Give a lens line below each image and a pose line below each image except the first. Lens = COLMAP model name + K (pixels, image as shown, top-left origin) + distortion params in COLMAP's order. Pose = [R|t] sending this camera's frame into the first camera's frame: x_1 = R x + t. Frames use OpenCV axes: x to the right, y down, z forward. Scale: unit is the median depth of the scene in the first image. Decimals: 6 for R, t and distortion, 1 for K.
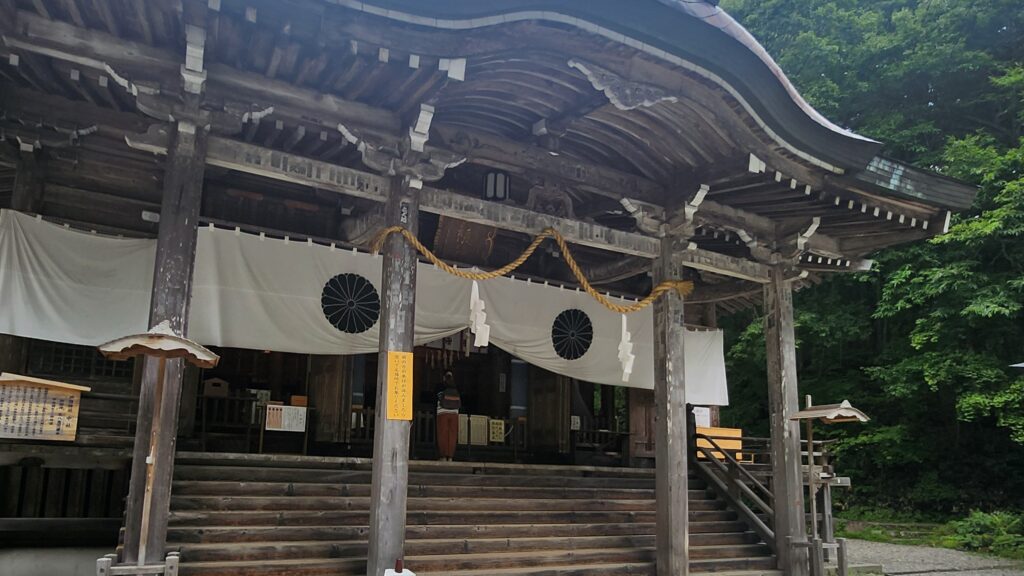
lens RADIAL K [[648.9, 0, 521.7], [0, 648.9, 389.5], [0, 0, 1]] dist [-0.007503, 0.013363]
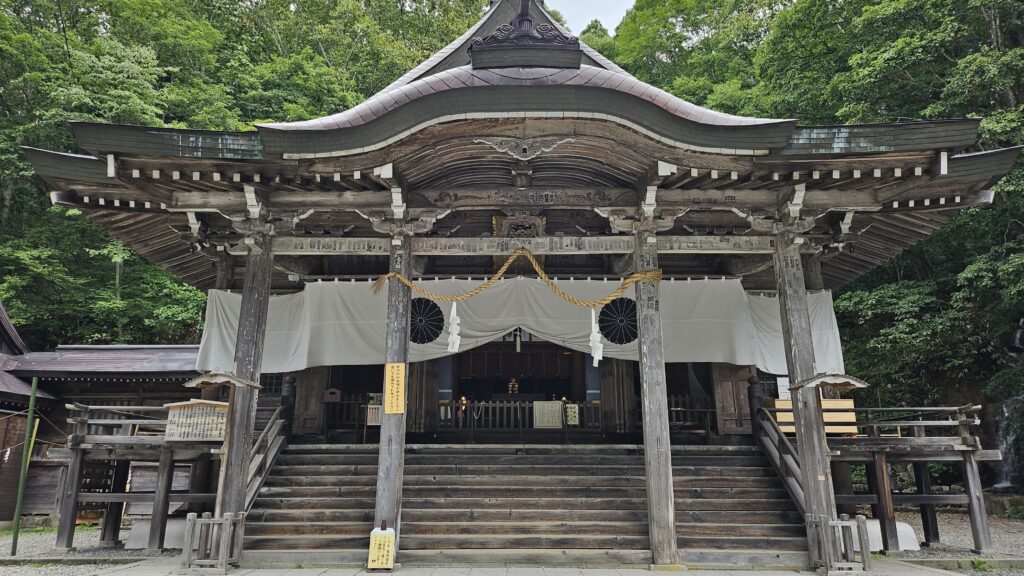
lens RADIAL K [[708.6, 0, 504.8], [0, 708.6, 258.8], [0, 0, 1]] dist [0.062349, -0.030864]
pose [[0.888150, -0.149991, -0.434388, 0.614128], [0.082415, 0.981899, -0.170537, 0.000699], [0.452104, 0.115662, 0.884434, -0.218736]]
